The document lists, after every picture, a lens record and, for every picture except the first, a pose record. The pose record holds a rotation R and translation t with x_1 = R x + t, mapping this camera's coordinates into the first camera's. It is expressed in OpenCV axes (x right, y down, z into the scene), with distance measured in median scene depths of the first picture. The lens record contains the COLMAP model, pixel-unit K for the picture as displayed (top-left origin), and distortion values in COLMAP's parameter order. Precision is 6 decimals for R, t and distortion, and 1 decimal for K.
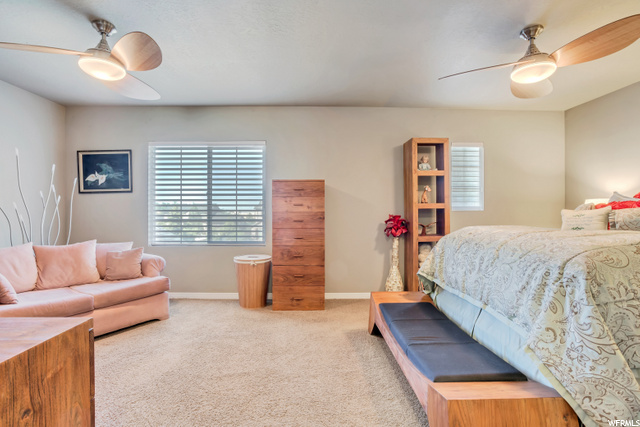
lens RADIAL K [[311.8, 0, 319.5], [0, 311.8, 213.9], [0, 0, 1]] dist [-0.042845, 0.002502]
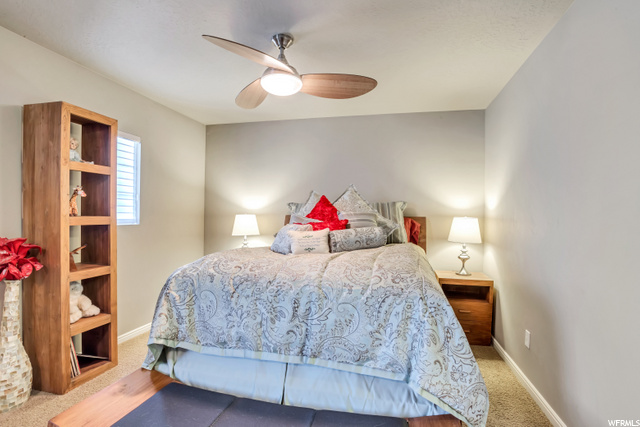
lens RADIAL K [[311.8, 0, 321.4], [0, 311.8, 219.7], [0, 0, 1]] dist [-0.042845, 0.002502]
pose [[0.241352, -0.006364, 0.970417, -0.122481], [-0.009671, 0.999913, 0.008963, -0.038228], [-0.970389, -0.011548, 0.241269, 0.404548]]
